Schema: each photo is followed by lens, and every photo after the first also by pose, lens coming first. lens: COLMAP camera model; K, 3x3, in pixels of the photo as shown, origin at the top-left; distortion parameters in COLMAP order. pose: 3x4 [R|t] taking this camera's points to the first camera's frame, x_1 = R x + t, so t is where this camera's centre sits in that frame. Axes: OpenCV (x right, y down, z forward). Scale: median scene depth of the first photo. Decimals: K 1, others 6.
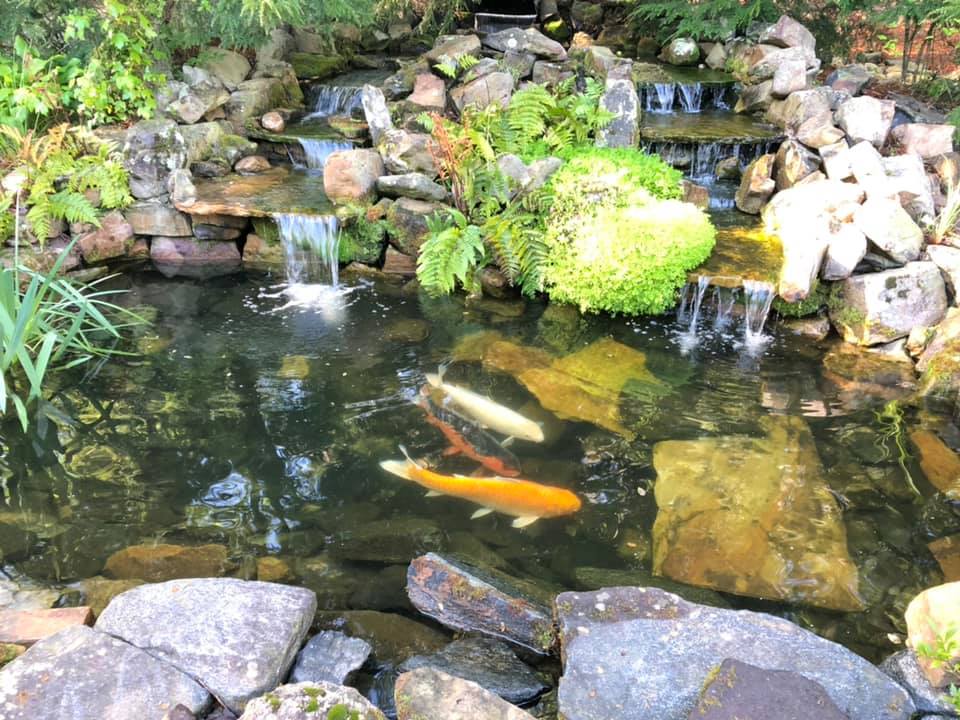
lens RADIAL K [[755.1, 0, 485.4], [0, 755.1, 366.1], [0, 0, 1]] dist [0.005893, -0.009467]
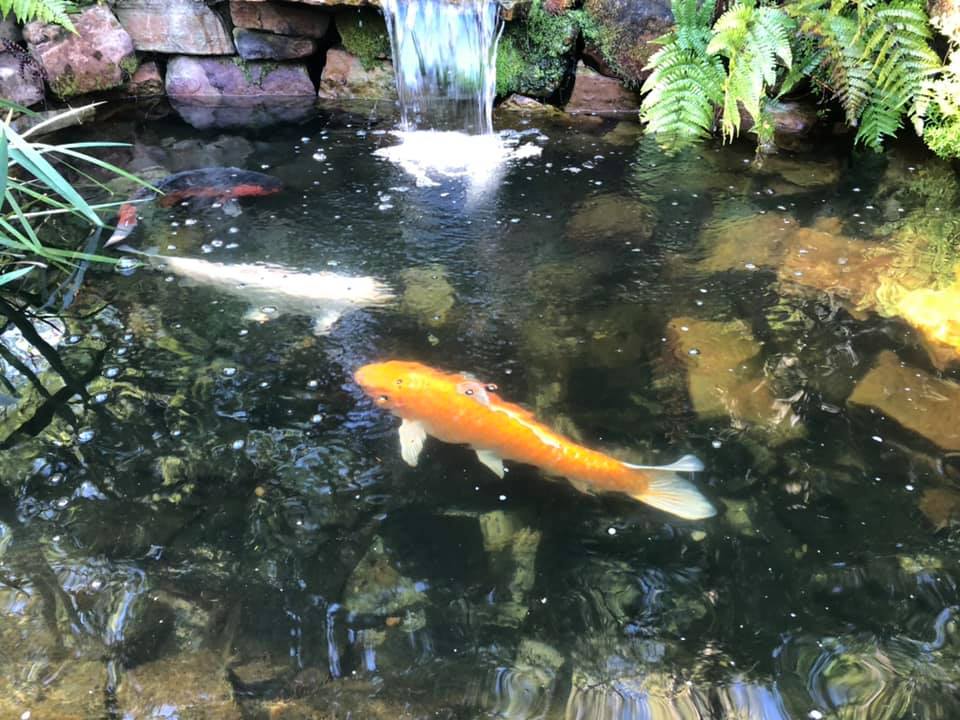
lens RADIAL K [[755.1, 0, 473.1], [0, 755.1, 356.1], [0, 0, 1]] dist [0.005893, -0.009467]
pose [[0.998519, 0.005185, -0.054158, -0.177839], [0.001383, 0.992707, 0.120546, -0.011148], [0.054388, -0.120443, 0.991229, 0.420504]]
